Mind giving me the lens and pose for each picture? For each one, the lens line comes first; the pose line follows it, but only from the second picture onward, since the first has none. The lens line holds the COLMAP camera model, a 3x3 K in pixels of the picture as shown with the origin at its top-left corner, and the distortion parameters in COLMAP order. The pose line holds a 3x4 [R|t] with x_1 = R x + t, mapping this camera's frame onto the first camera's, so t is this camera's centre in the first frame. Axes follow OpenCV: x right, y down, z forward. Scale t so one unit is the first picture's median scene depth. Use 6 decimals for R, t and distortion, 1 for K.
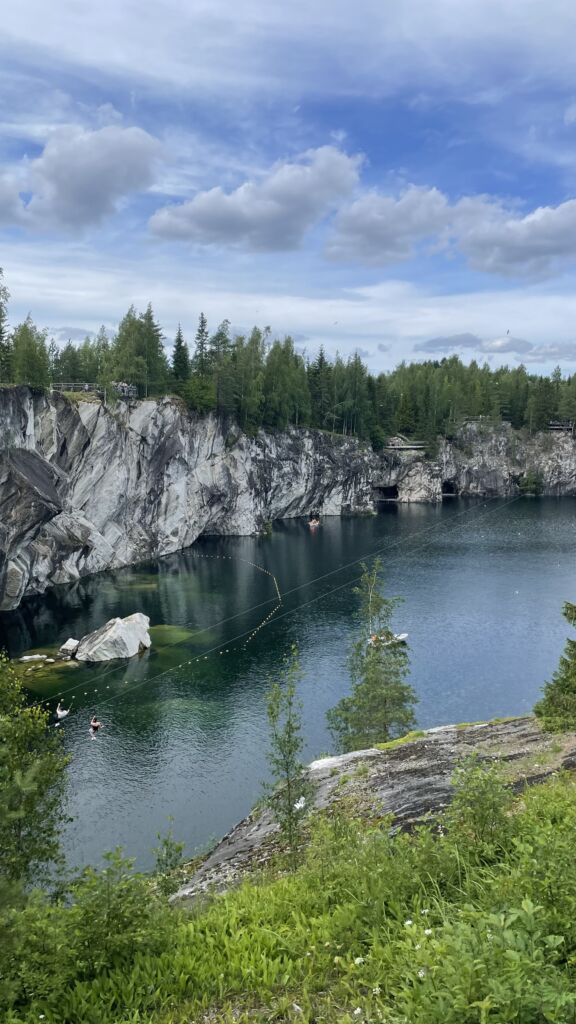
lens RADIAL K [[762.6, 0, 288.0], [0, 762.6, 512.0], [0, 0, 1]] dist [0.111683, -0.000456]
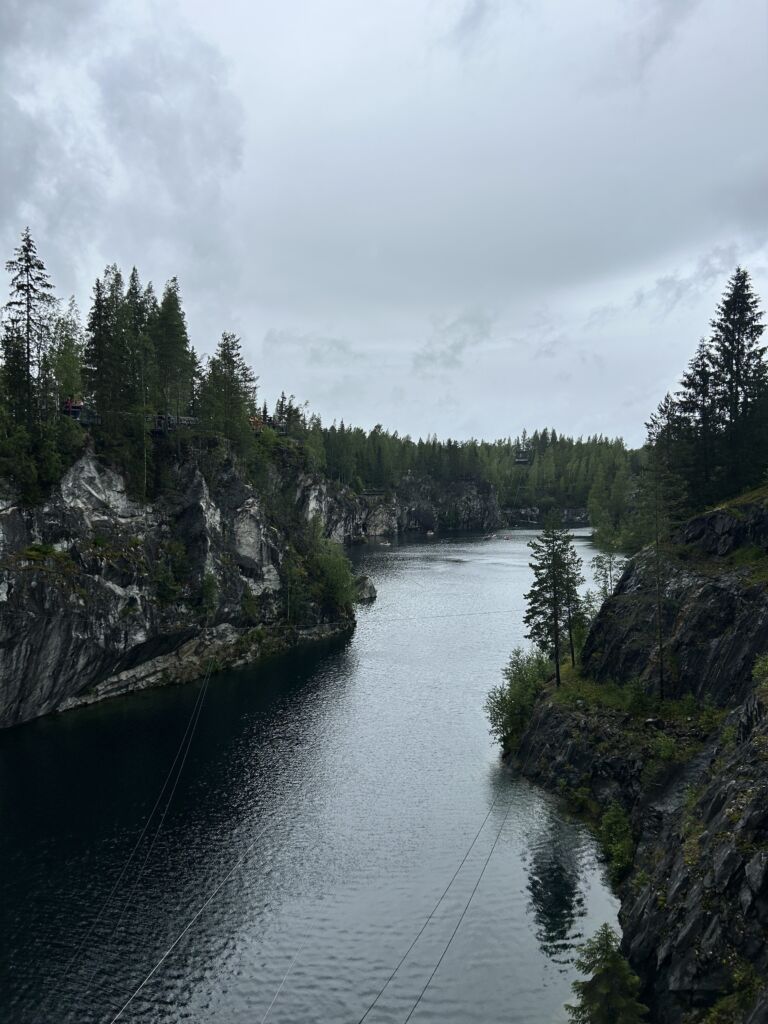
lens RADIAL K [[727.9, 0, 384.0], [0, 727.9, 512.0], [0, 0, 1]] dist [0.002384, -0.000755]
pose [[0.949272, -0.035053, 0.312496, -0.379285], [0.060203, 0.995644, -0.071197, 0.064911], [-0.308639, 0.086399, 0.947247, -0.310345]]
